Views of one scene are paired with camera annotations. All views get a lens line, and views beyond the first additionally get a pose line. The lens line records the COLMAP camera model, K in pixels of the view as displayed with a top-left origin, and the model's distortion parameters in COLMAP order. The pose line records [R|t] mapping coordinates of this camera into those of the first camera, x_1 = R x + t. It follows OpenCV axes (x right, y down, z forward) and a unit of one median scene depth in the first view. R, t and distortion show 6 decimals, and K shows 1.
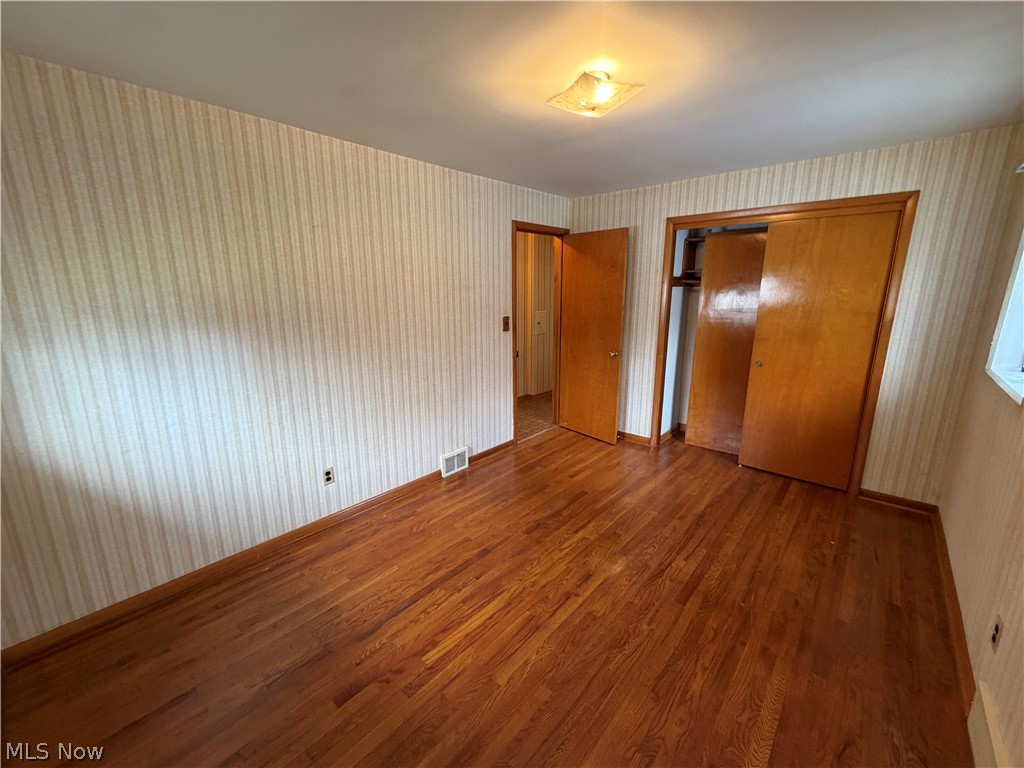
lens RADIAL K [[418.8, 0, 508.8], [0, 418.8, 381.9], [0, 0, 1]] dist [0.001709, 0.000461]
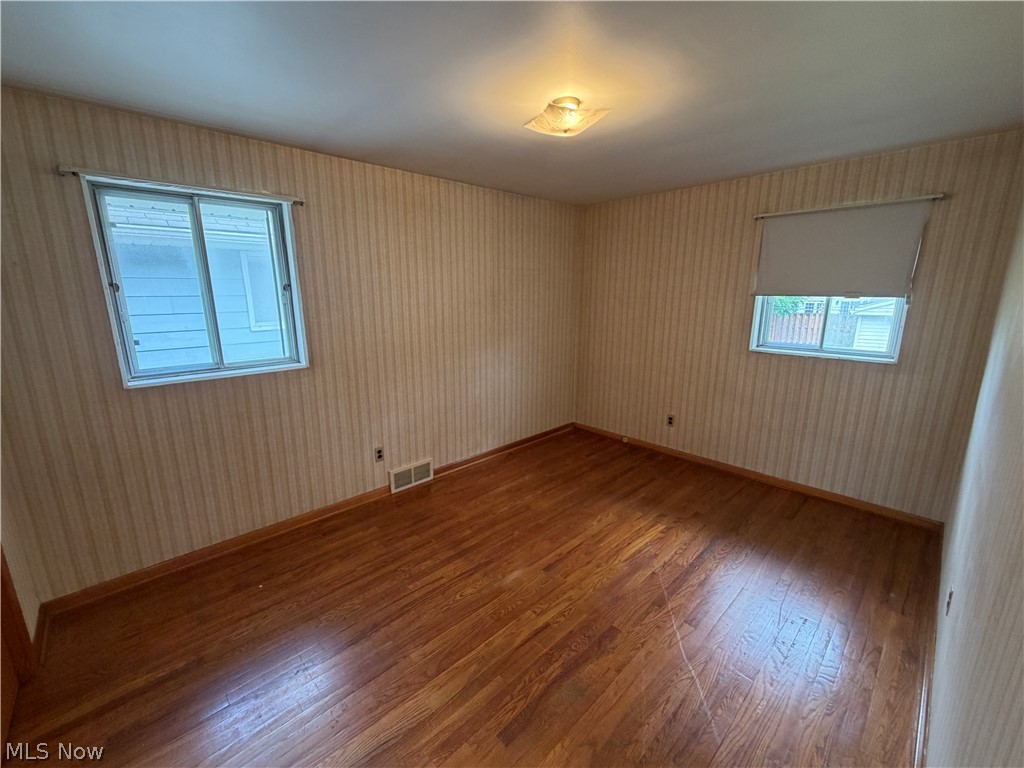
lens RADIAL K [[418.8, 0, 510.8], [0, 418.8, 383.9], [0, 0, 1]] dist [0.001709, 0.000461]
pose [[-0.996424, -0.005923, 0.084287, 0.195233], [0.030654, 0.904239, 0.425924, -0.411788], [-0.078739, 0.426985, -0.900824, 1.772764]]
